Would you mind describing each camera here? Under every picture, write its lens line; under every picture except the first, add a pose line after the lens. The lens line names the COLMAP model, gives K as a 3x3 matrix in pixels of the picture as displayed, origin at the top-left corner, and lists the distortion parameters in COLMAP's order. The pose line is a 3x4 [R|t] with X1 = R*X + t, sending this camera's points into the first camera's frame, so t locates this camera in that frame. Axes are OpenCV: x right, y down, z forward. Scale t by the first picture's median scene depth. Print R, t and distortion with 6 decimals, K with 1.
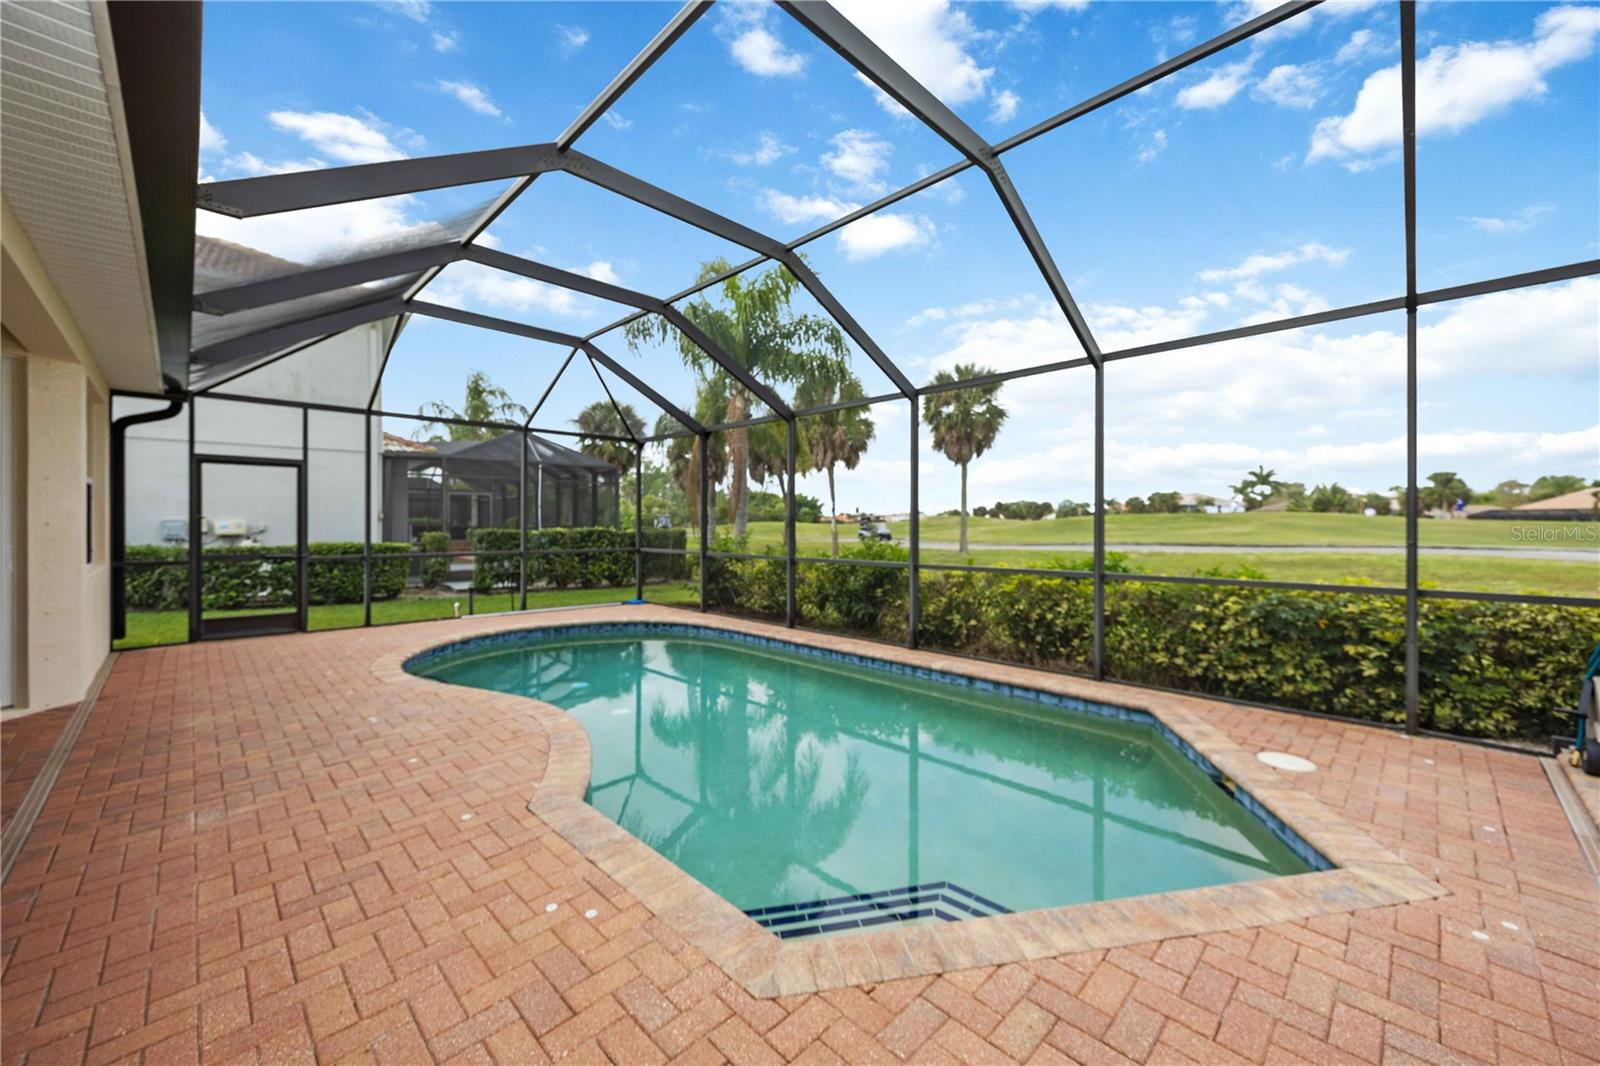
lens RADIAL K [[615.0, 0, 813.6], [0, 615.0, 526.5], [0, 0, 1]] dist [0.002026, -0.000852]
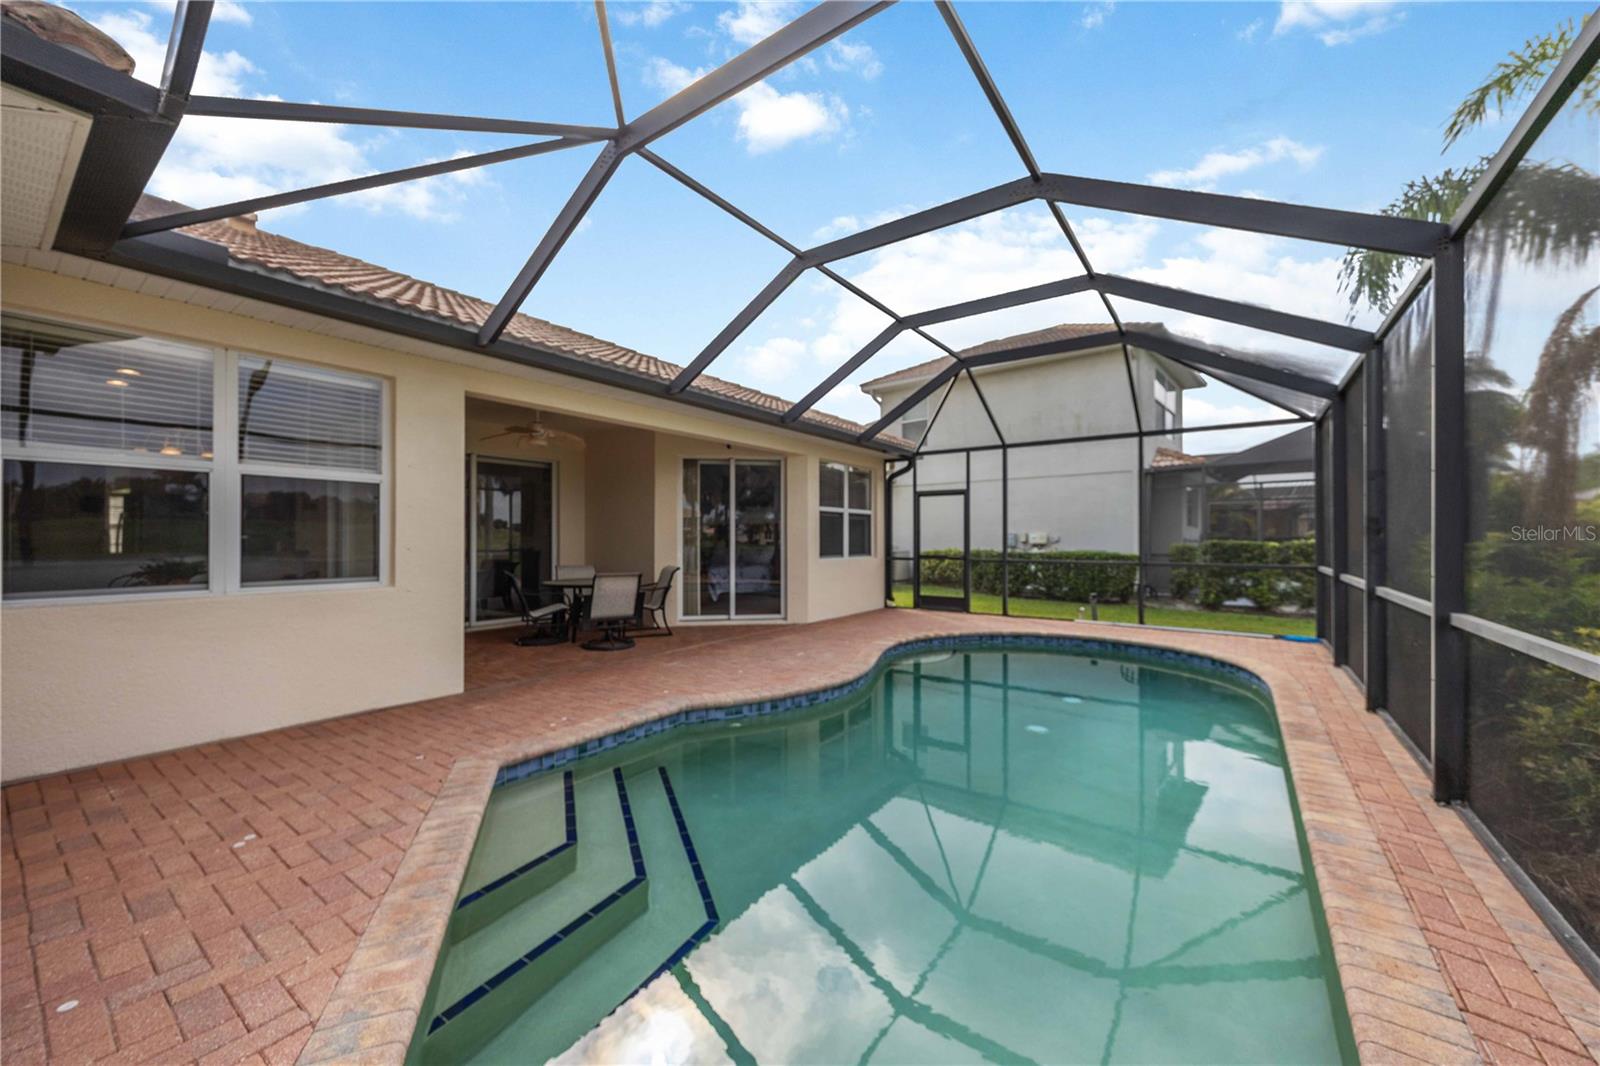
lens RADIAL K [[615.0, 0, 798.4], [0, 615.0, 529.8], [0, 0, 1]] dist [0.002026, -0.000852]
pose [[0.149816, -0.015574, -0.988591, 0.583243], [-0.001458, 0.999871, -0.015973, 0.009340], [0.988713, 0.003834, 0.149774, 0.498675]]
